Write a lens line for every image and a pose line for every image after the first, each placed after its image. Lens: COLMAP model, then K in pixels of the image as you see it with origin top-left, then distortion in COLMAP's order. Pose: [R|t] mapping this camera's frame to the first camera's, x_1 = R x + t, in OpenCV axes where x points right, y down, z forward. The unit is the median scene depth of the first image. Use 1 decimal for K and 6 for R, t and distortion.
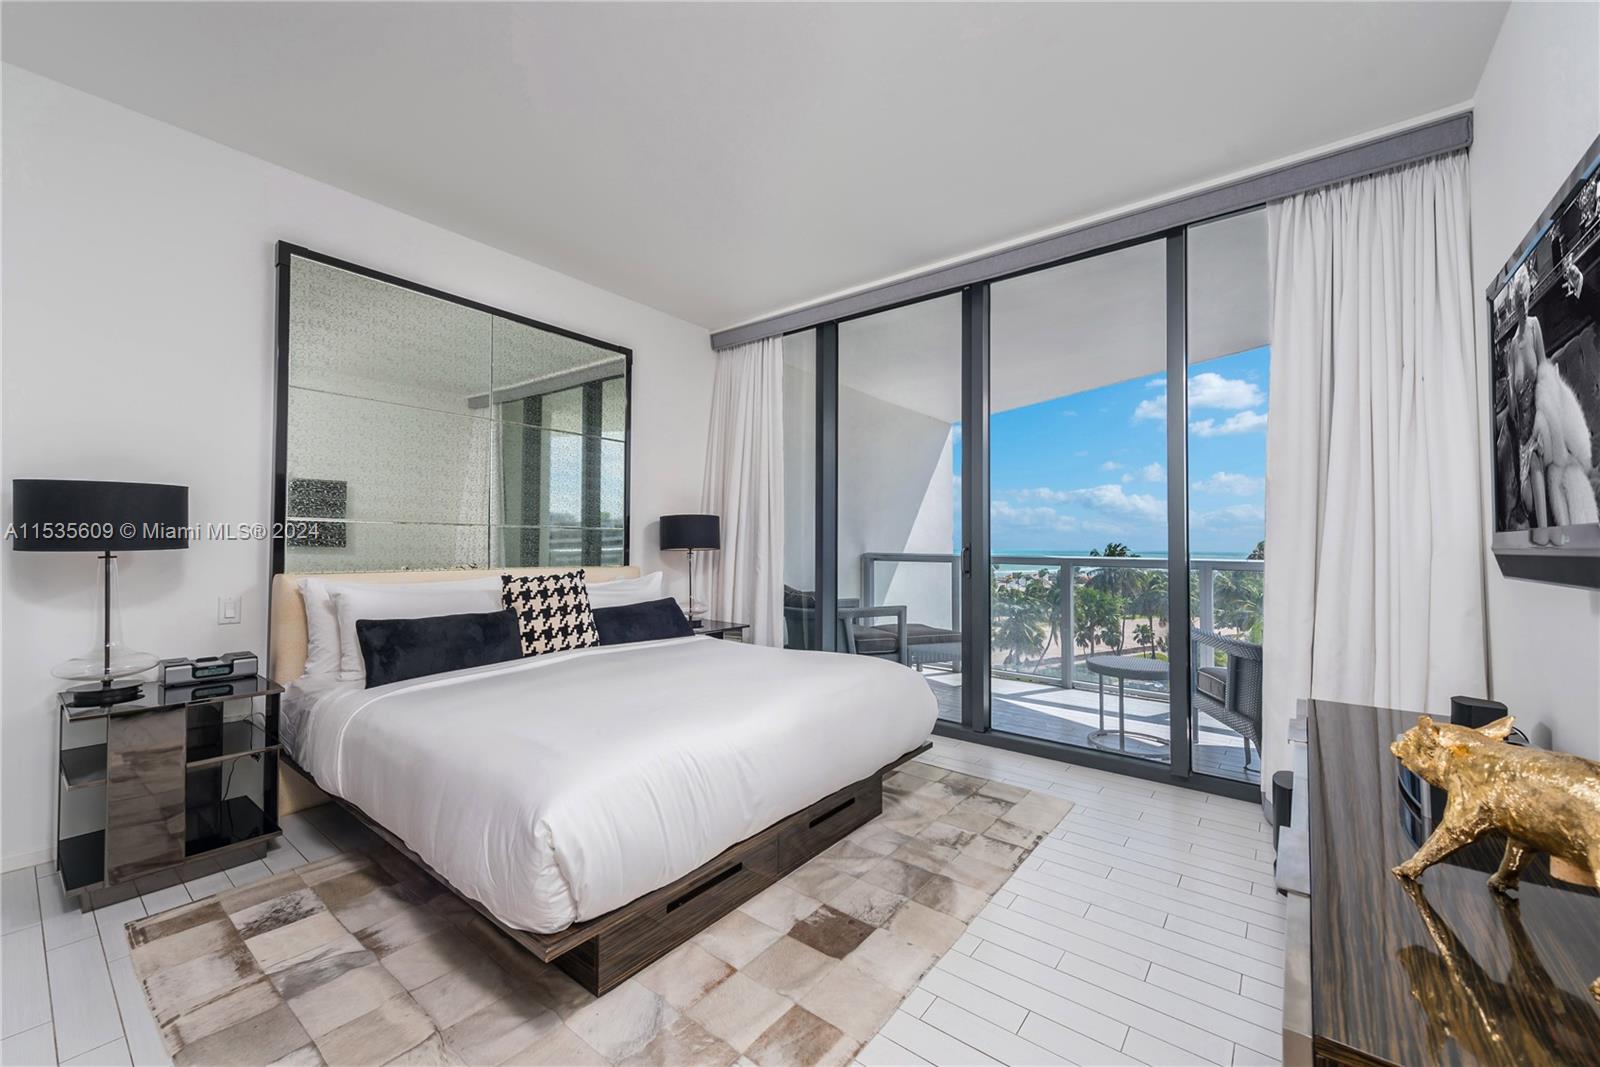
lens RADIAL K [[650.3, 0, 772.4], [0, 650.3, 526.9], [0, 0, 1]] dist [-0.000279, 0.000071]
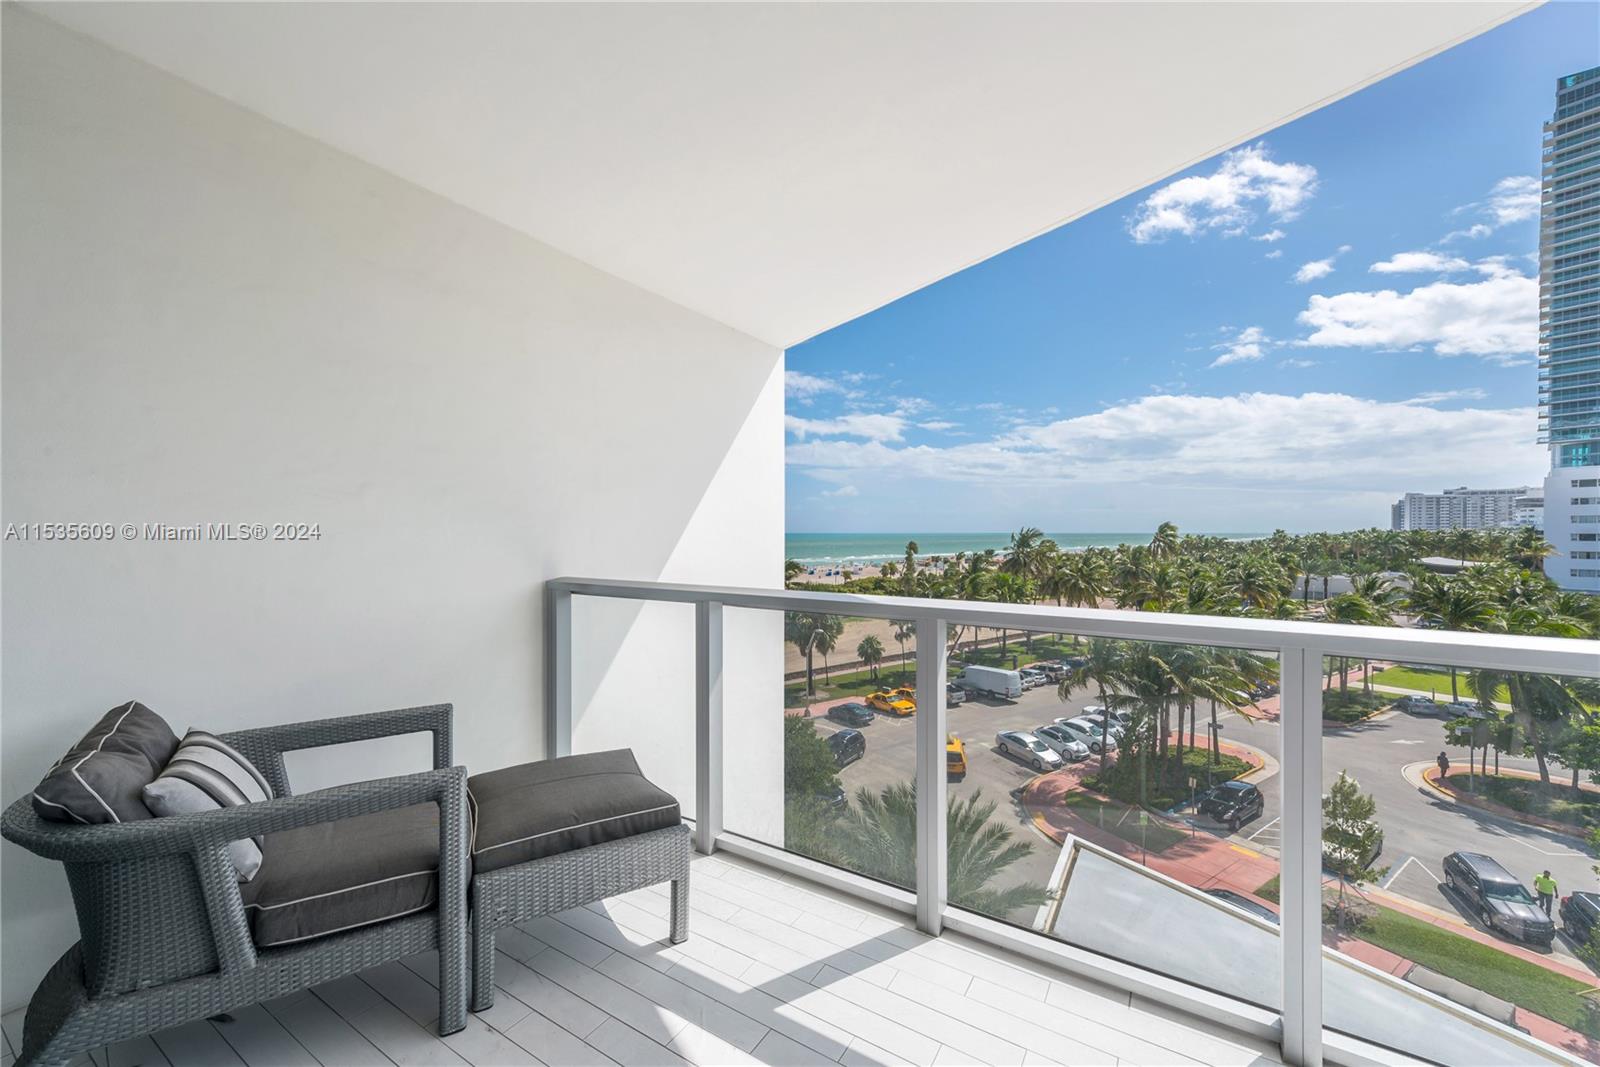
lens RADIAL K [[623.6, 0, 800.0], [0, 623.6, 533.5], [0, 0, 1]] dist [0.017851, -0.006569]
pose [[0.990392, -0.010987, 0.137853, 0.381550], [0.006191, 0.999362, 0.035177, -0.011234], [-0.138152, -0.033986, 0.989828, 0.748636]]
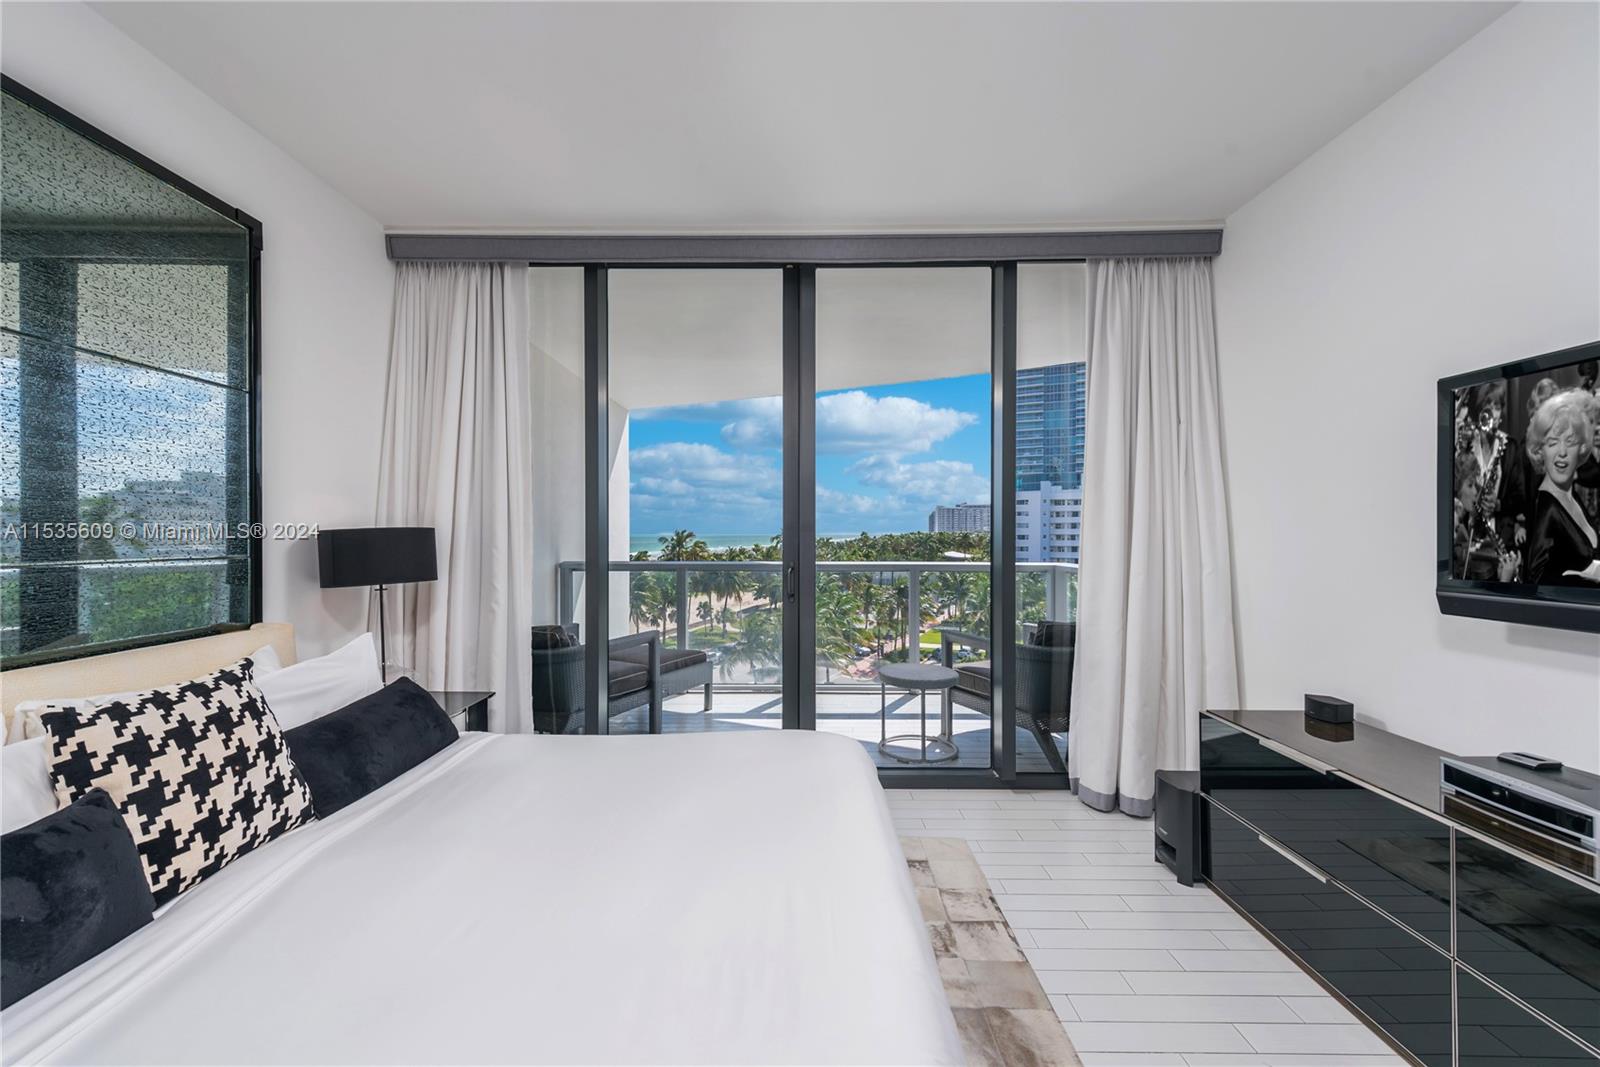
lens RADIAL K [[648.0, 0, 800.0], [0, 648.0, 533.5], [0, 0, 1]] dist [0.015161, -0.007577]
pose [[0.766787, -0.010589, 0.641814, -0.216501], [-0.011822, 0.999461, 0.030614, -0.034933], [-0.641793, -0.031061, 0.766249, 0.279393]]
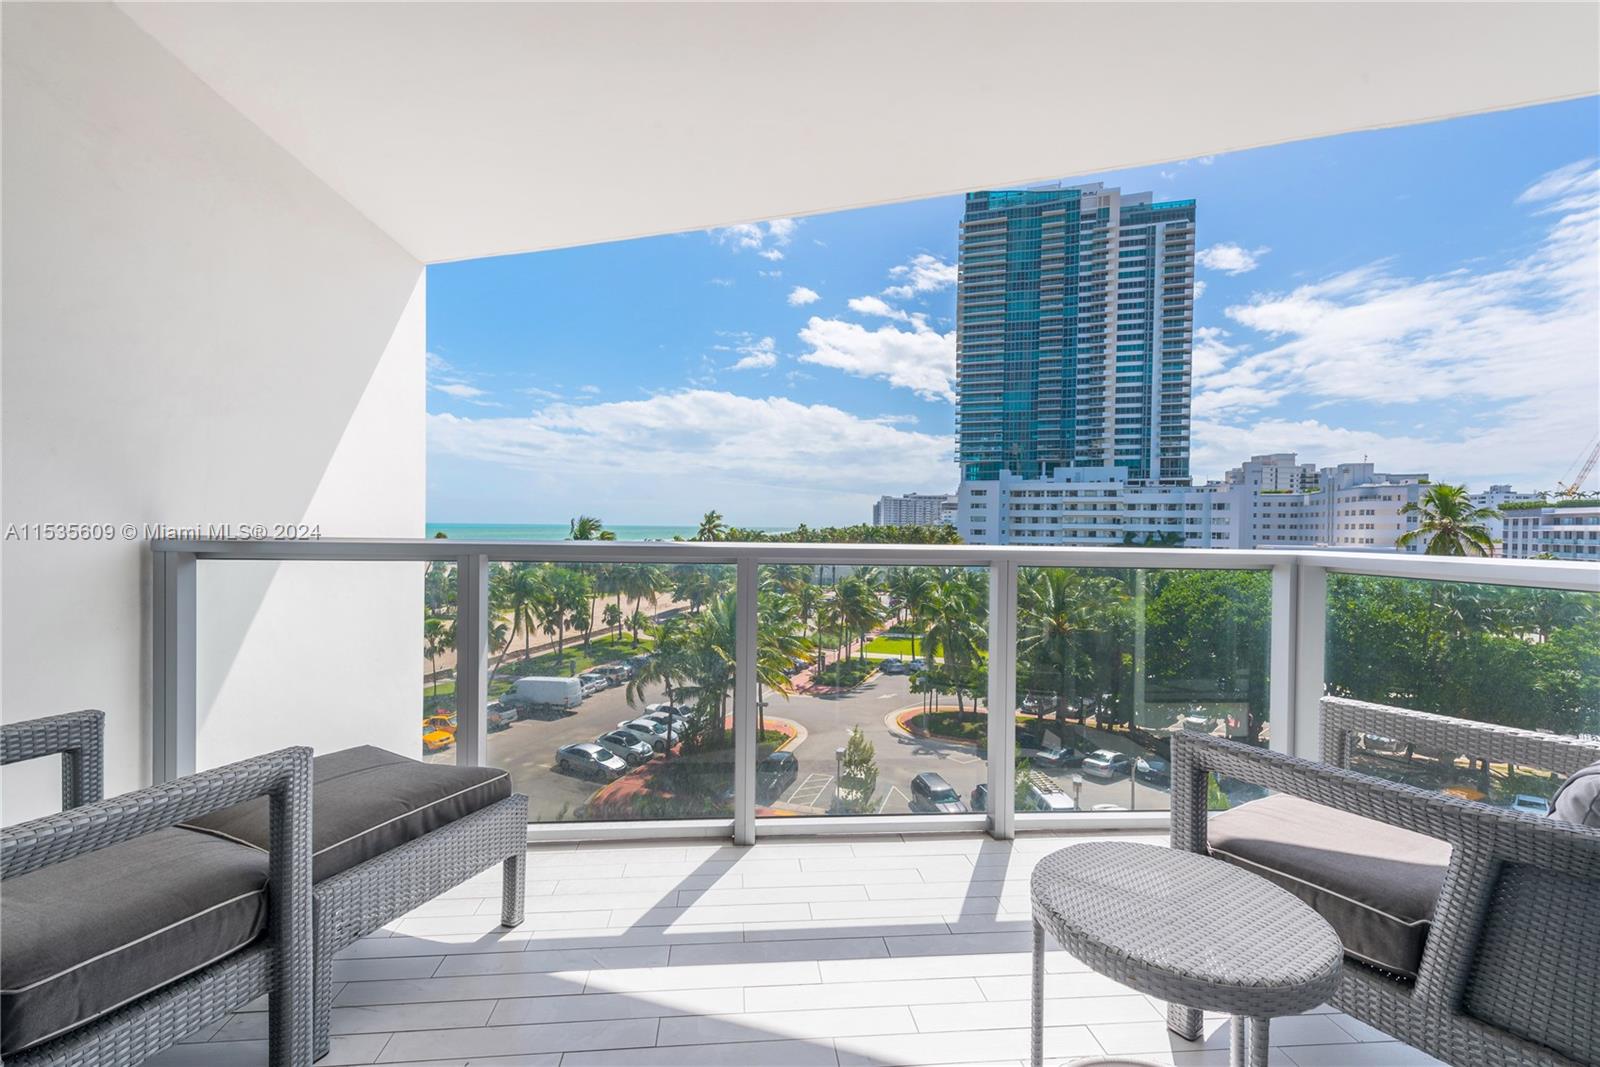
lens RADIAL K [[720.4, 0, 800.0], [0, 720.4, 533.5], [0, 0, 1]] dist [0.000175, 0.000016]
pose [[0.698076, -0.007515, 0.715984, 0.158235], [-0.027766, 0.998909, 0.037557, 0.025281], [-0.715485, -0.046098, 0.697106, 0.759010]]
